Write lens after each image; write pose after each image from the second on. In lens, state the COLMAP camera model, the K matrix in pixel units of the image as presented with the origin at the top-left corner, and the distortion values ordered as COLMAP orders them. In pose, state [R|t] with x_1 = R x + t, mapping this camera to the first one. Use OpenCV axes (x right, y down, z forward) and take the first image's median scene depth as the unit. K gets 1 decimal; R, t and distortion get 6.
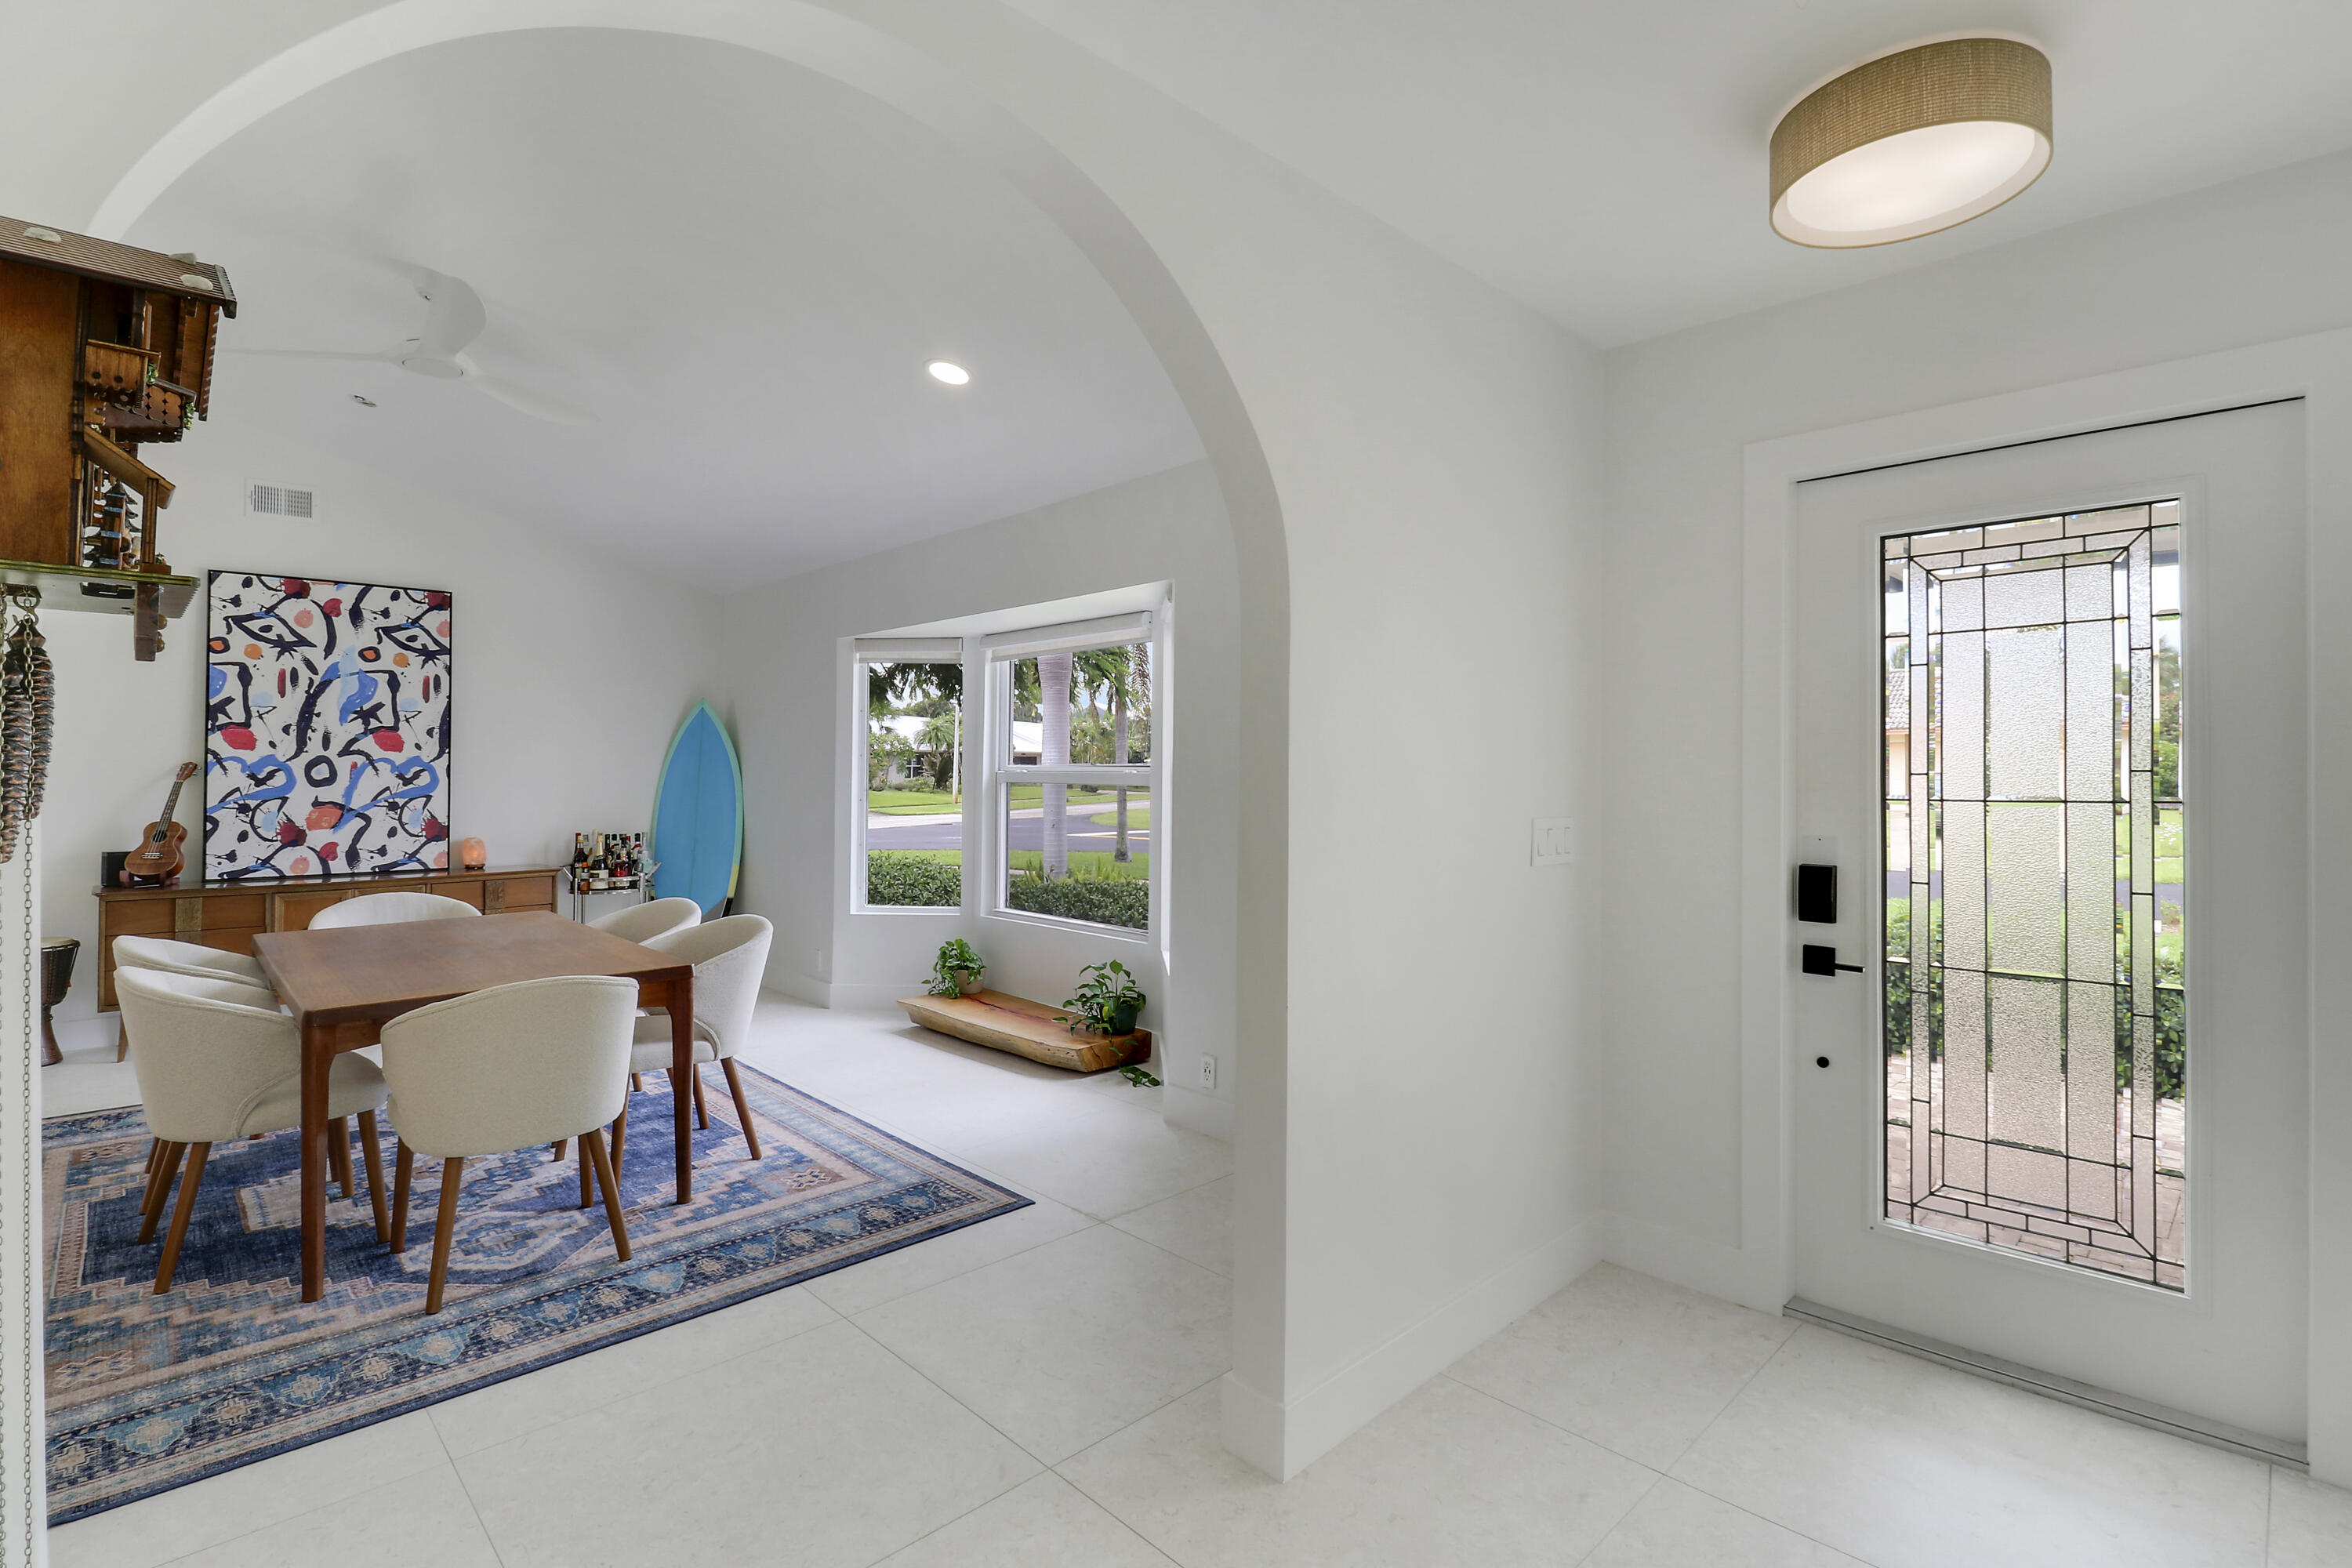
lens RADIAL K [[1086.3, 0, 1190.8], [0, 1086.3, 745.5], [0, 0, 1]] dist [-0.000930, -0.012917]
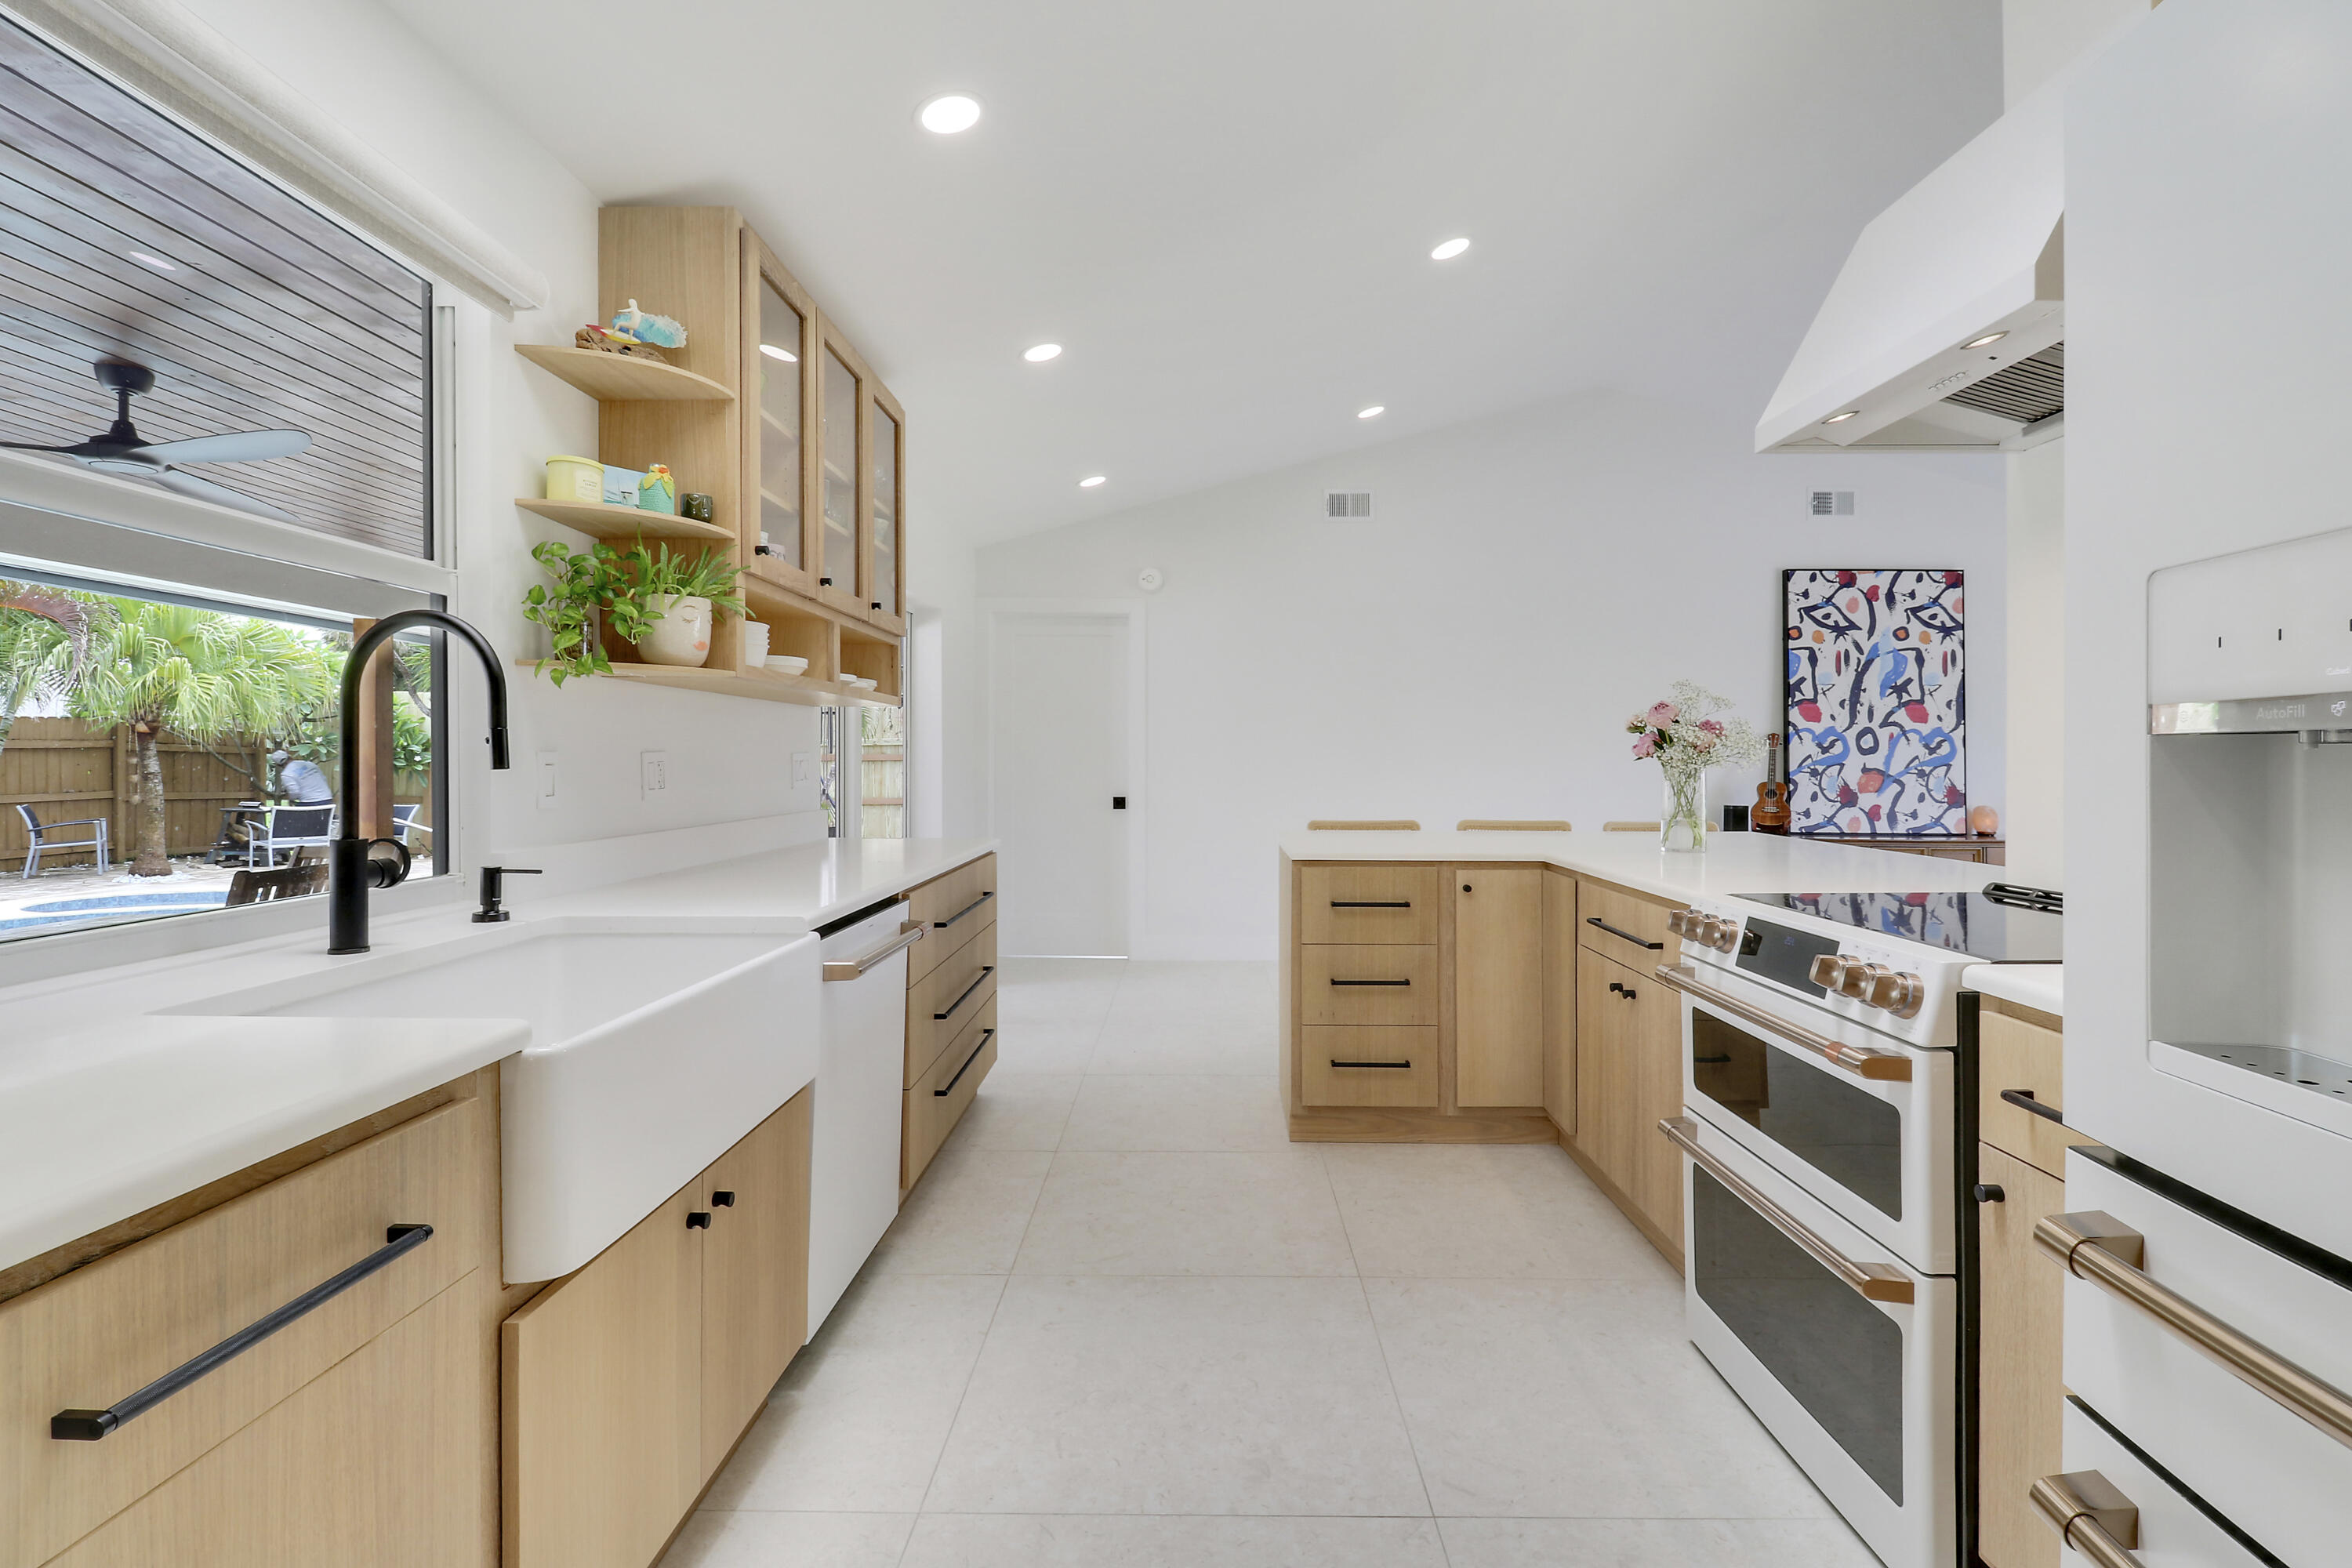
lens RADIAL K [[1092.5, 0, 1204.5], [0, 1092.5, 769.8], [0, 0, 1]] dist [0.000808, -0.013483]
pose [[0.706457, 0.009089, -0.707698, -0.562361], [0.010249, 0.999681, 0.023070, 0.023616], [0.707682, -0.023551, 0.706138, -0.323705]]
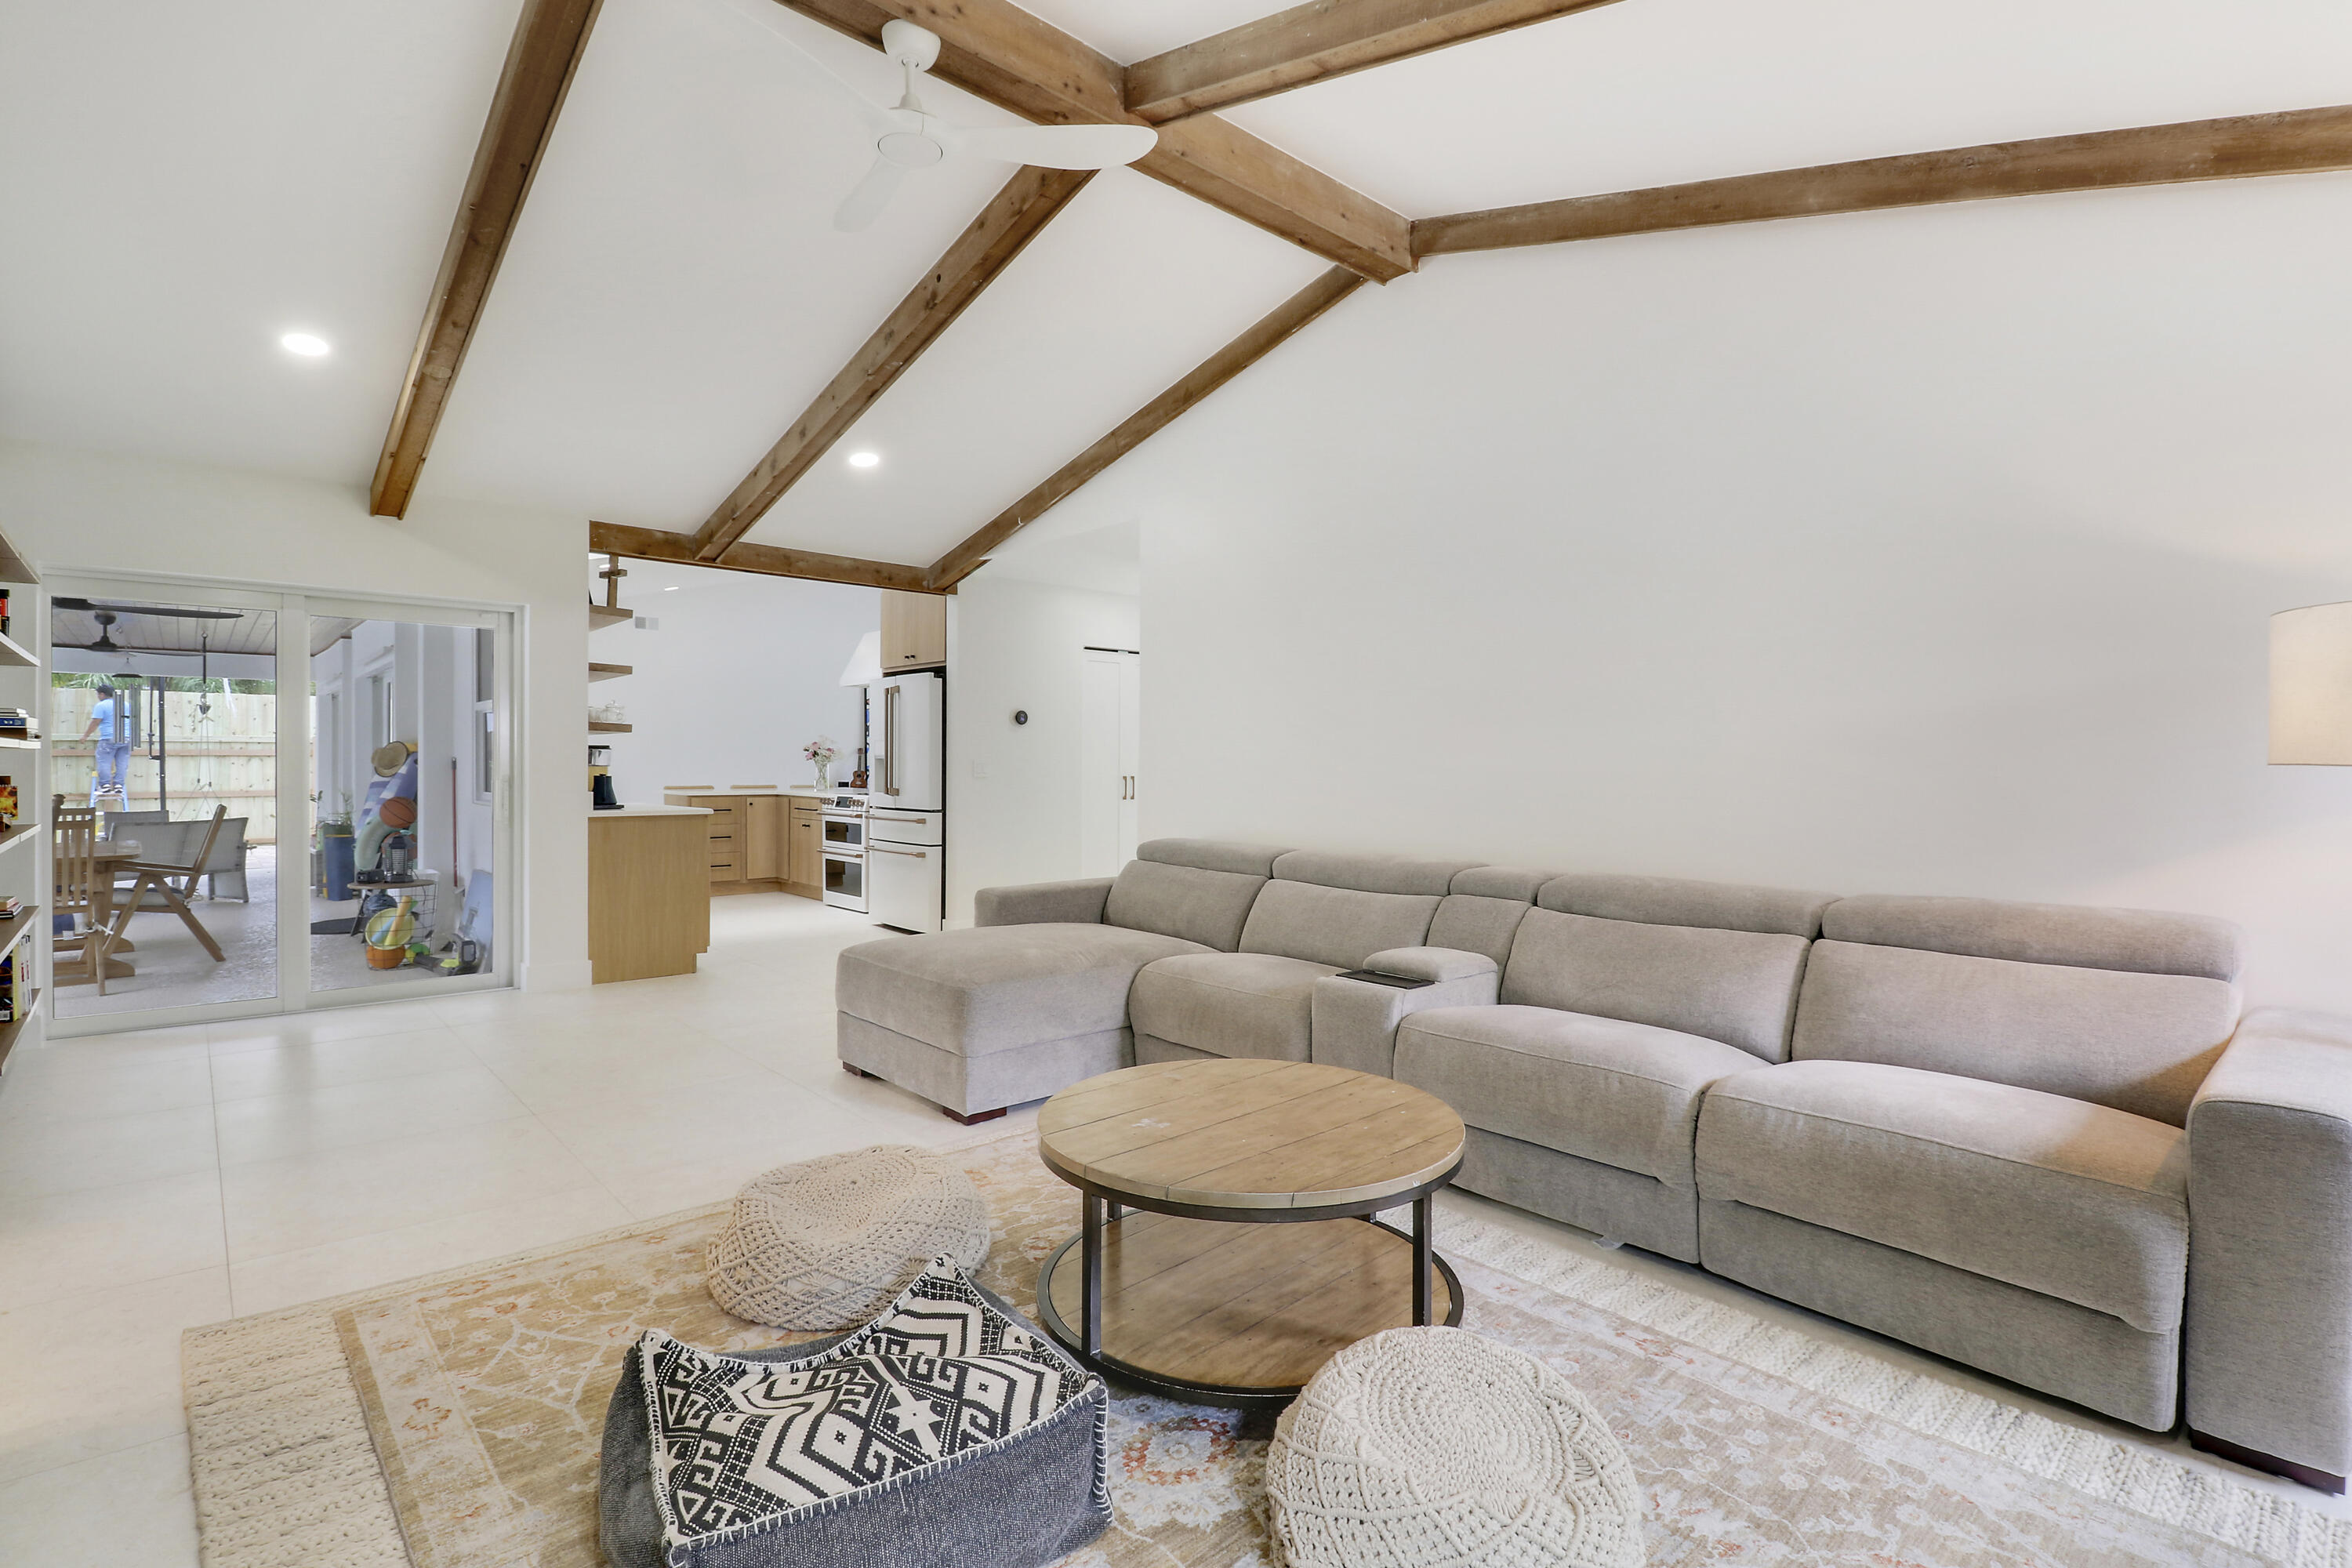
lens RADIAL K [[1101.6, 0, 1193.7], [0, 1101.6, 781.1], [0, 0, 1]] dist [0.002748, -0.015196]
pose [[0.998662, 0.011178, -0.050489, -0.062989], [-0.009667, 0.999501, 0.030059, 0.006569], [0.050799, -0.029531, 0.998272, -1.582165]]
